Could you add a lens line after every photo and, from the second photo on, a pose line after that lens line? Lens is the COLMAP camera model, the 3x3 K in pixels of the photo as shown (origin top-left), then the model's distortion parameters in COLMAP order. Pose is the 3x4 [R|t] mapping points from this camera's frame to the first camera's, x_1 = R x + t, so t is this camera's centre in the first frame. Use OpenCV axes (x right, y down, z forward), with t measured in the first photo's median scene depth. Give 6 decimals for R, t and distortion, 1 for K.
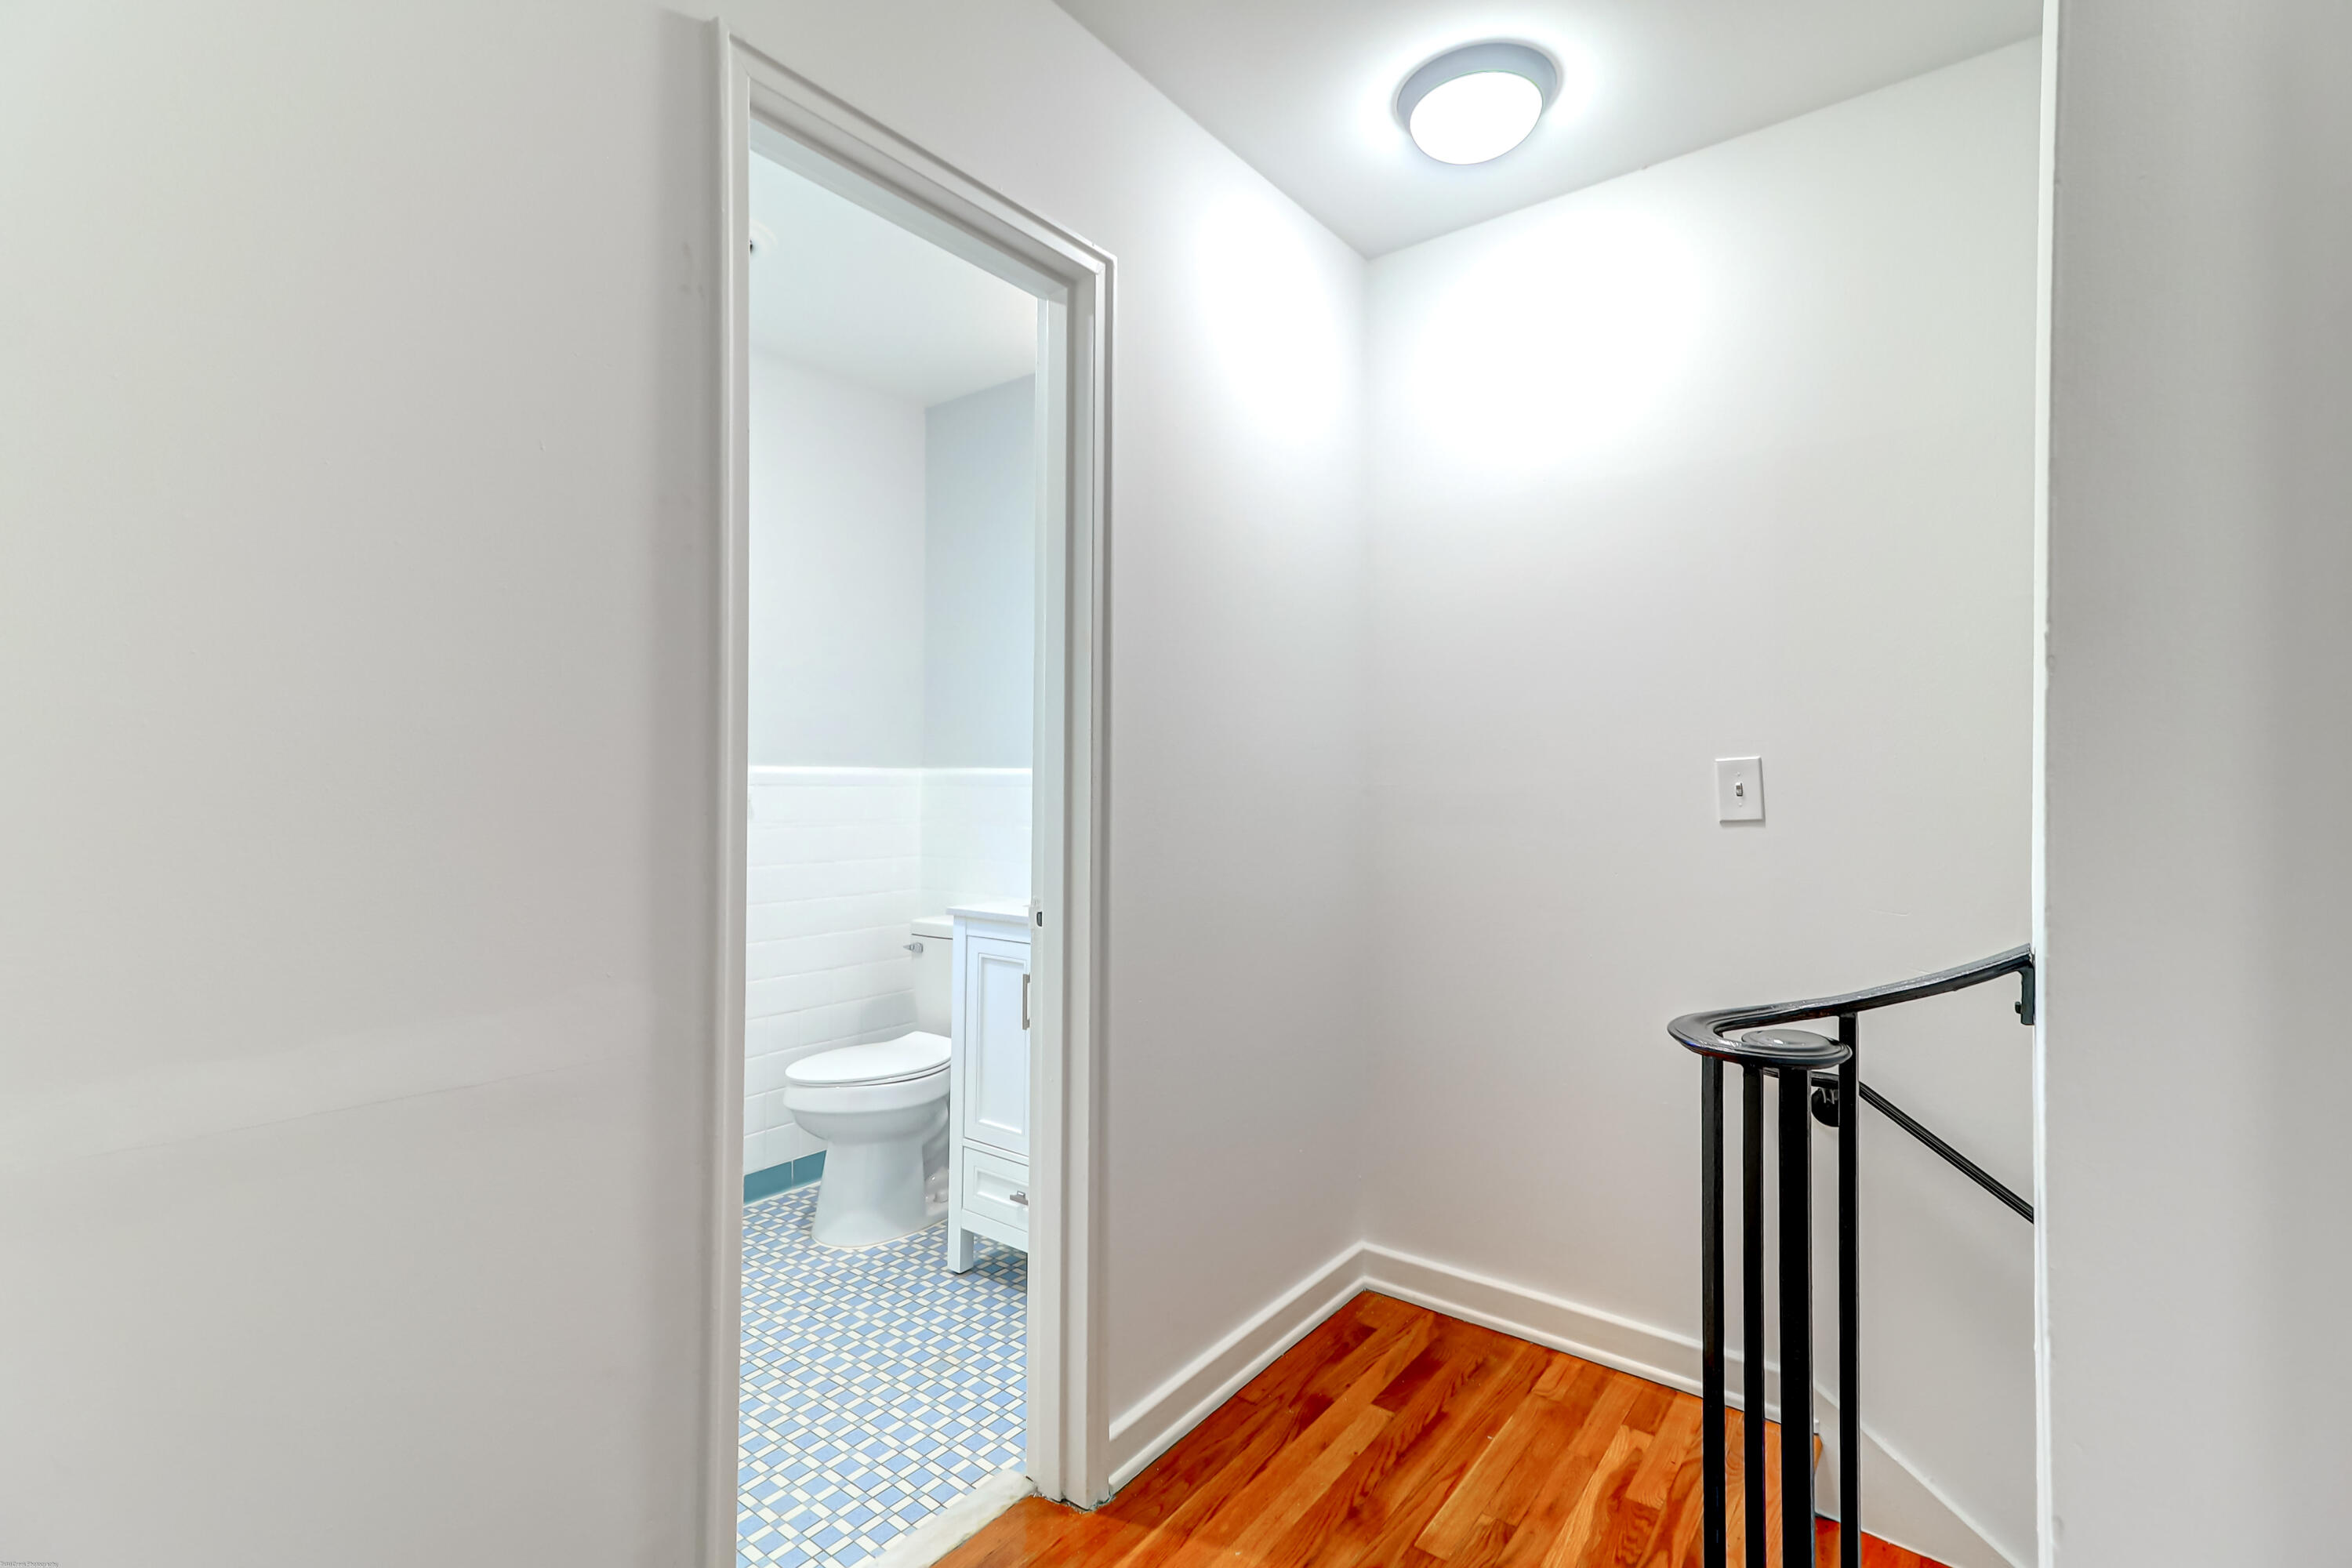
lens RADIAL K [[1066.8, 0, 1179.8], [0, 1066.8, 783.4], [0, 0, 1]] dist [0.016649, 0.000495]
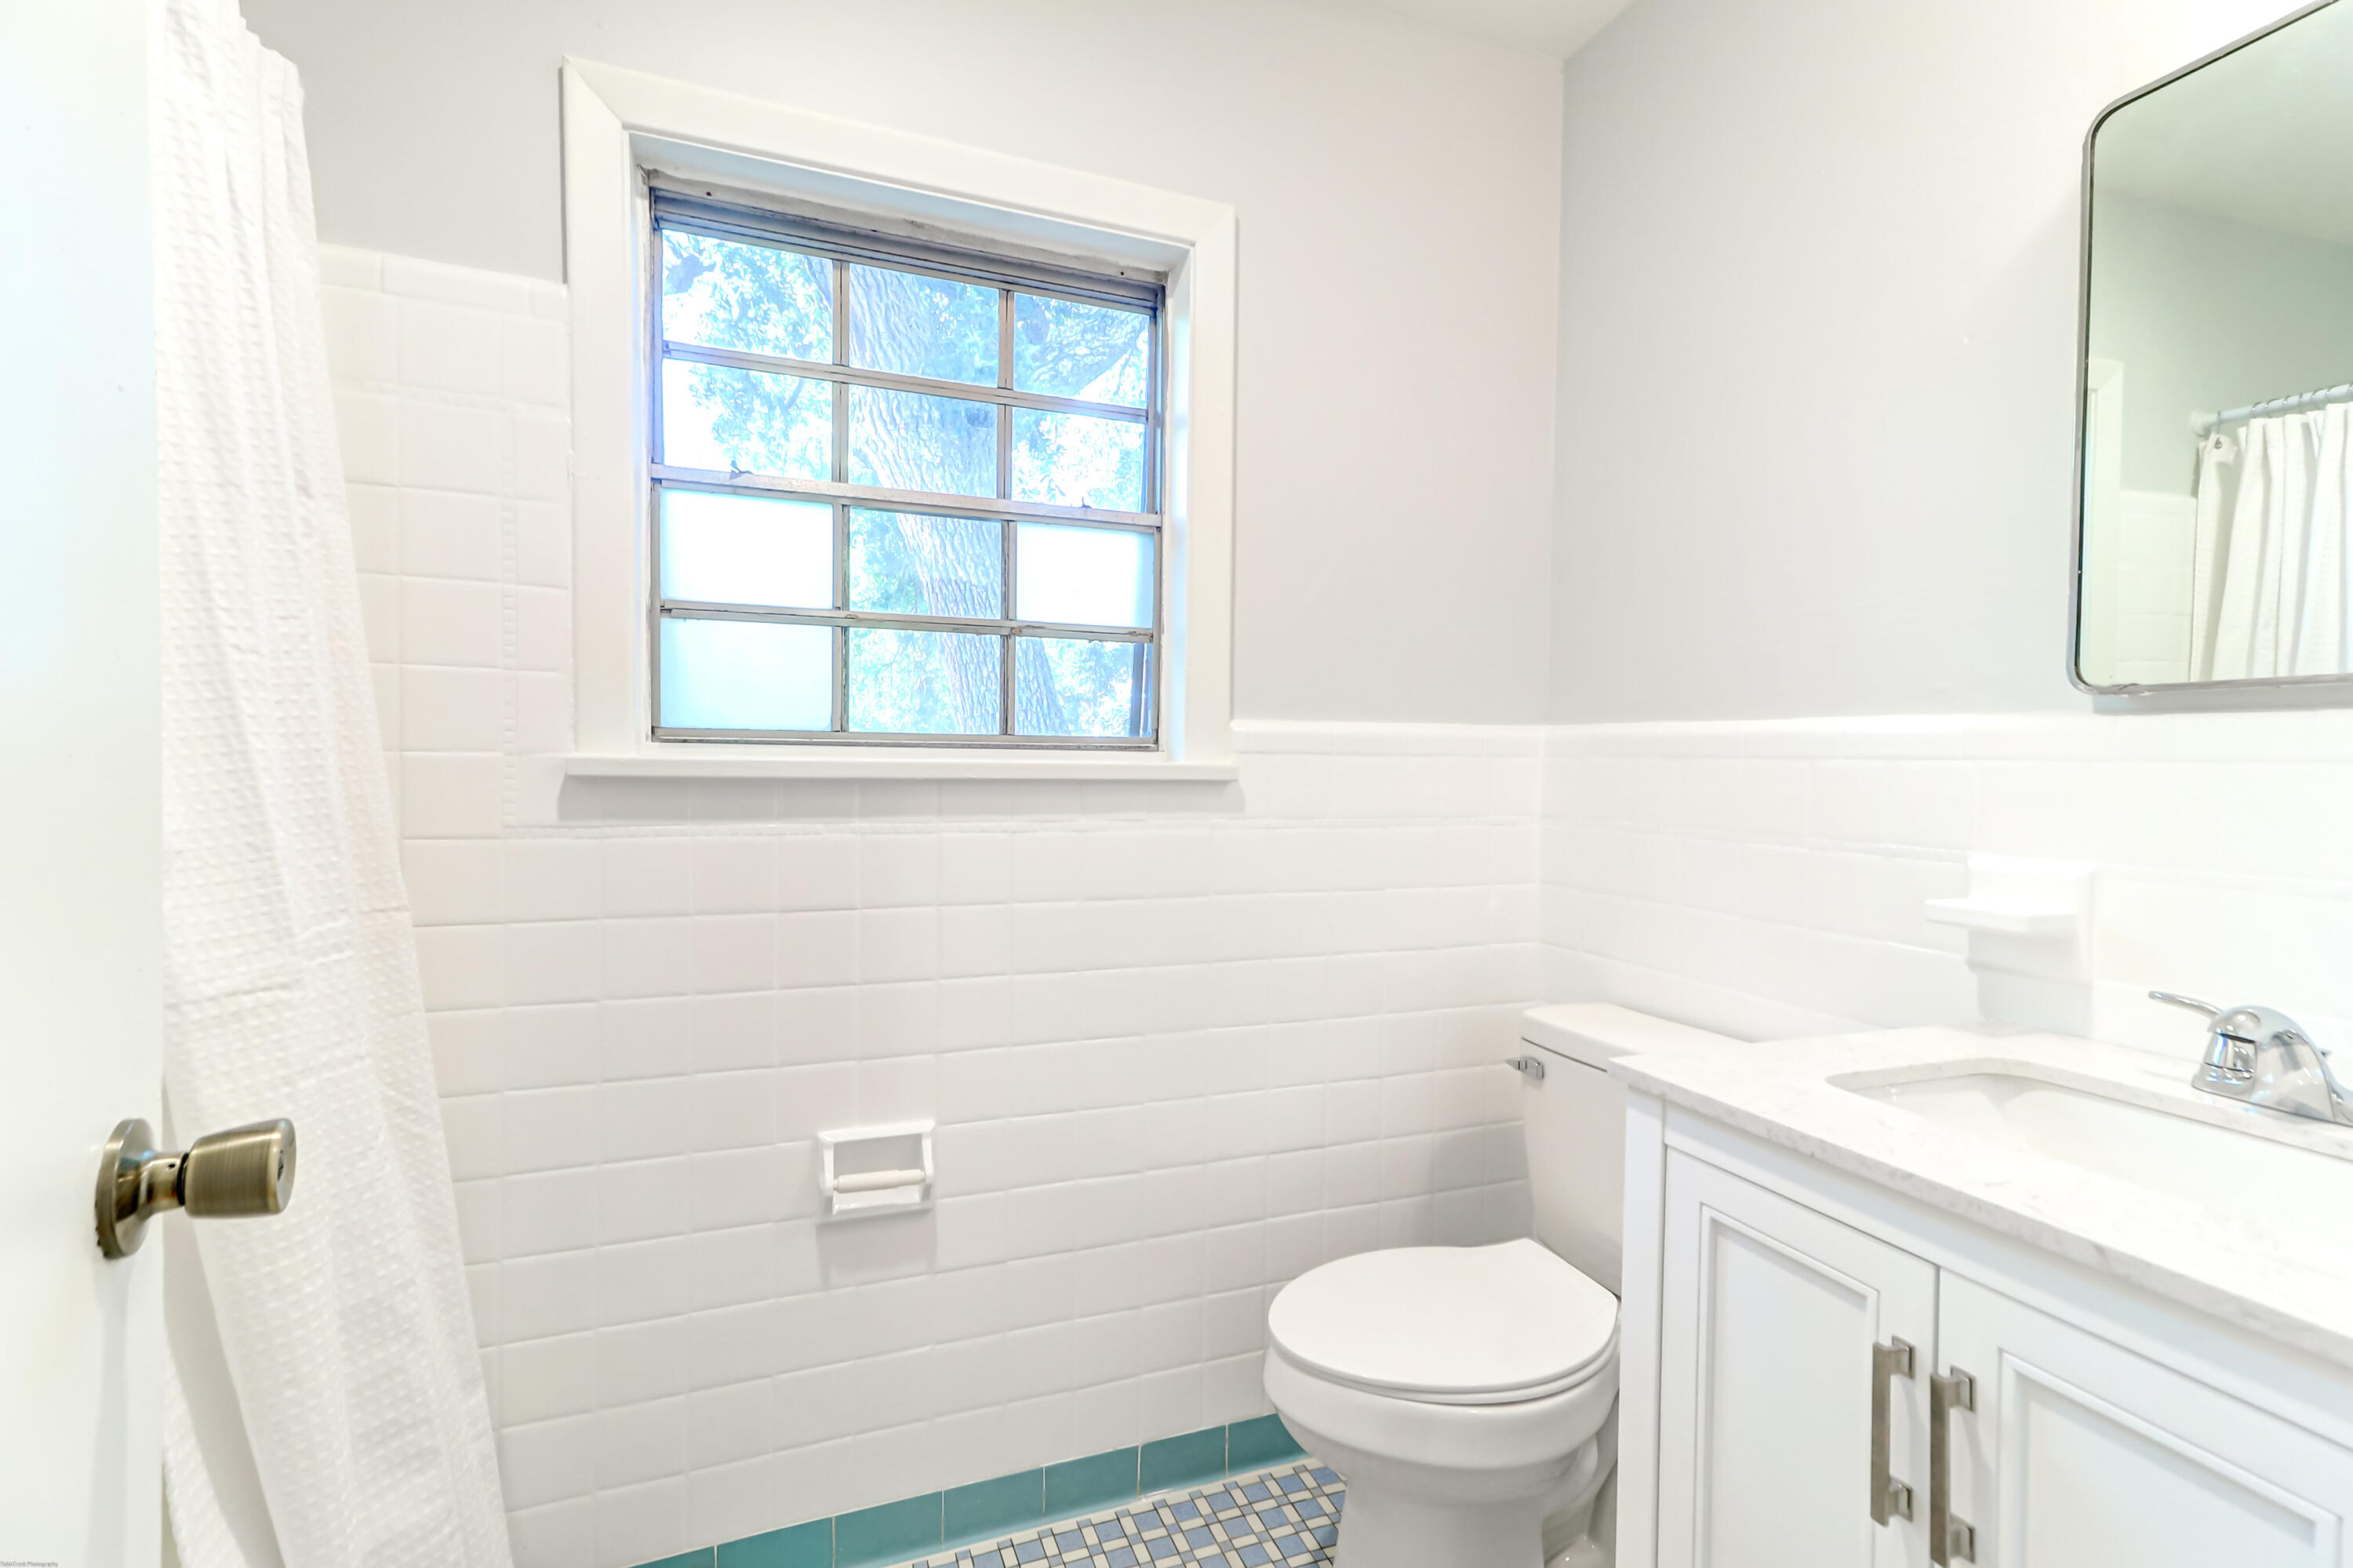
lens RADIAL K [[1067.3, 0, 1182.9], [0, 1067.3, 780.4], [0, 0, 1]] dist [0.016649, 0.000495]
pose [[0.848233, 0.018125, -0.529313, -0.120700], [-0.003296, 0.999576, 0.028945, -0.000392], [0.529613, -0.022807, 0.847932, 0.485820]]
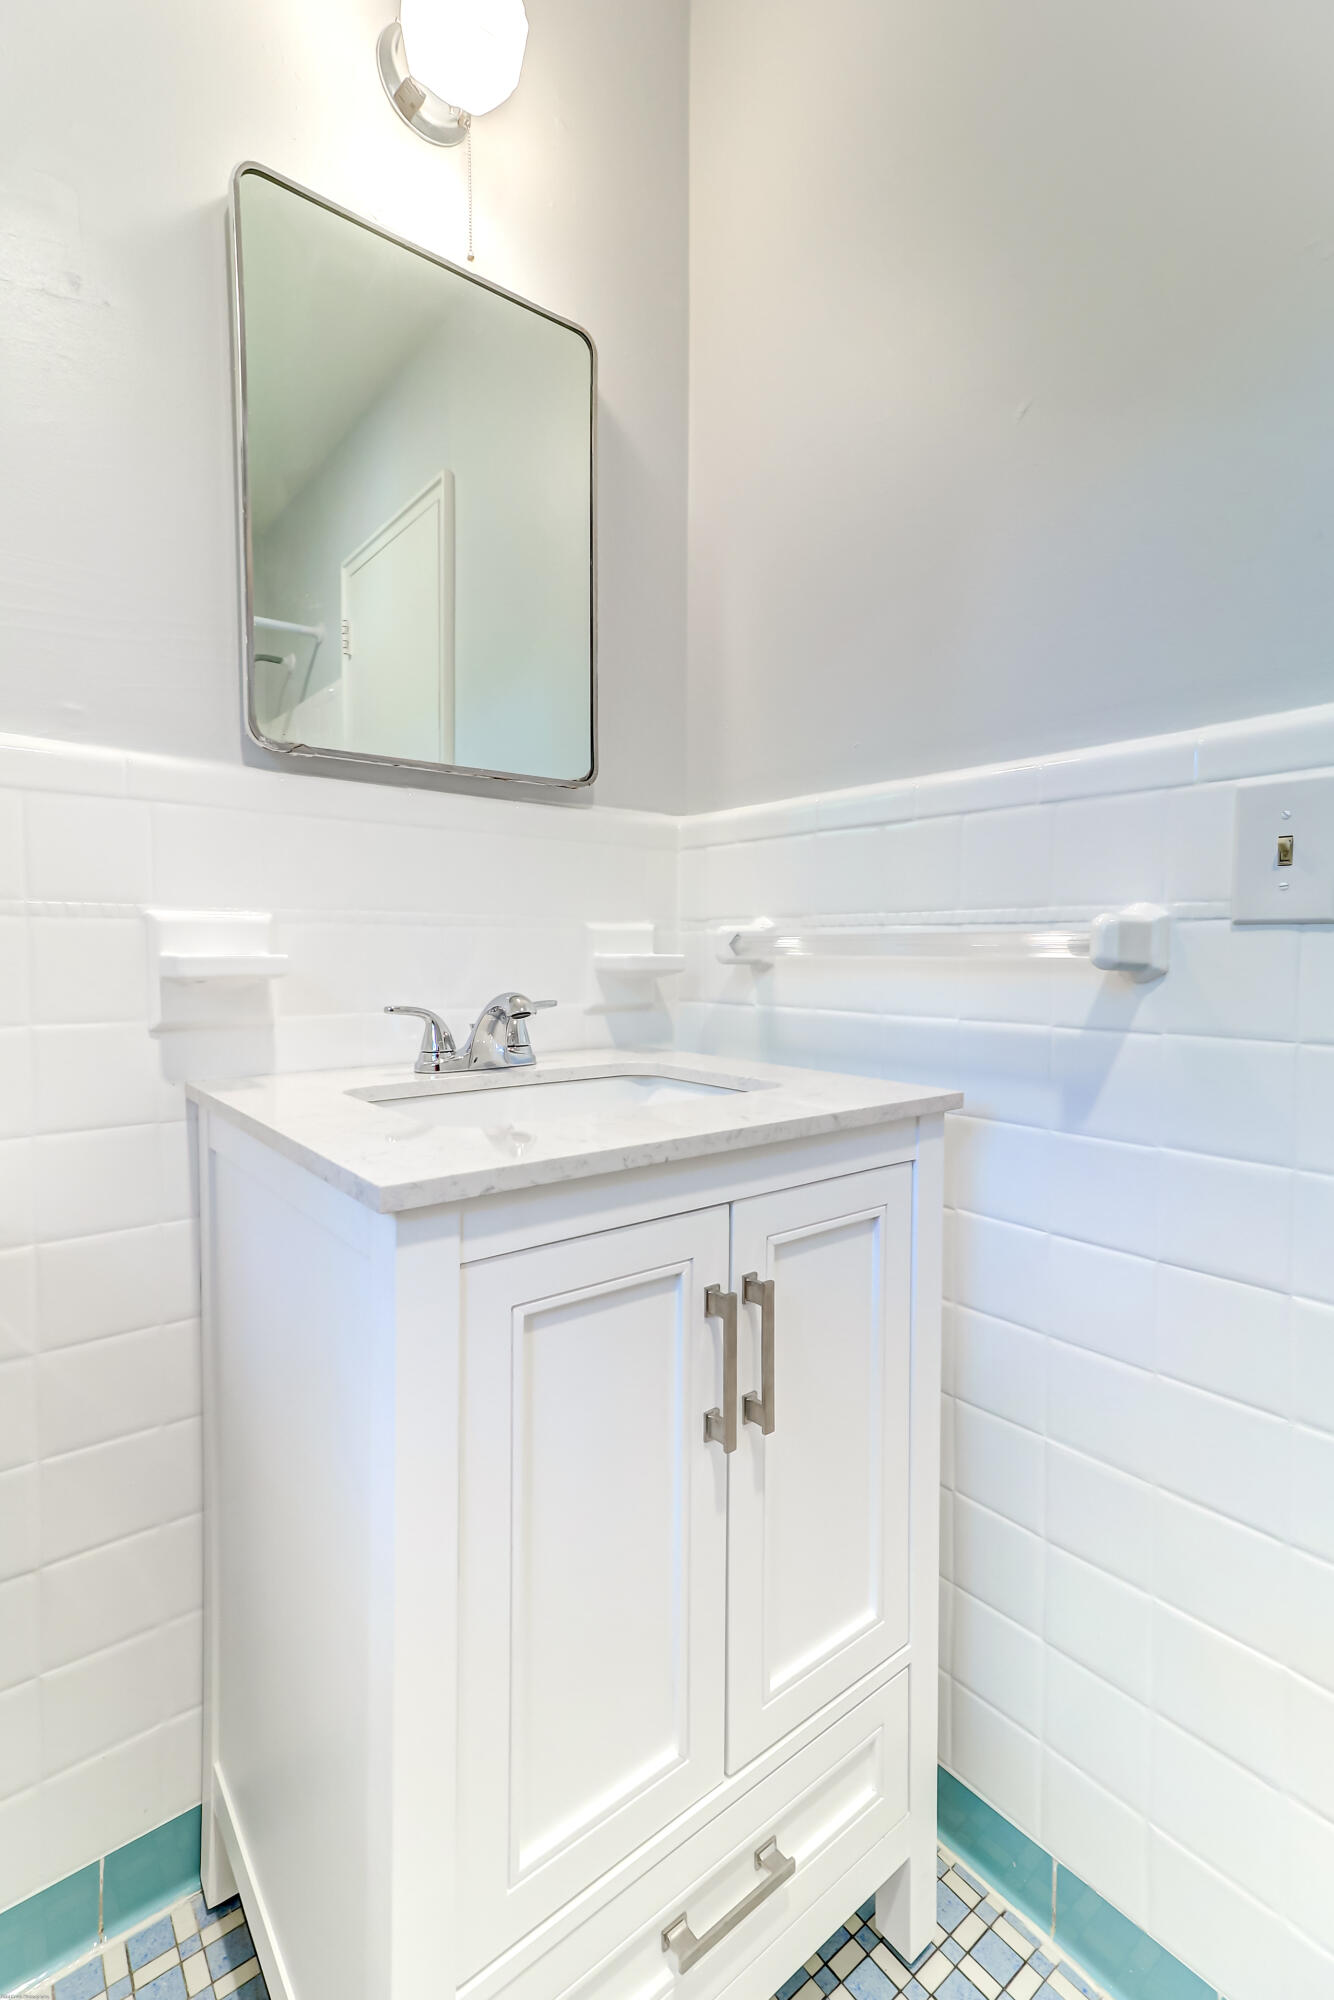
lens RADIAL K [[907.1, 0, 666.3], [0, 907.1, 1006.4], [0, 0, 1]] dist [0.016649, 0.000495]
pose [[0.242552, -0.068481, 0.967718, -0.346240], [-0.012174, 0.997212, 0.073620, 0.048284], [-0.970062, -0.029637, 0.241042, 0.750982]]
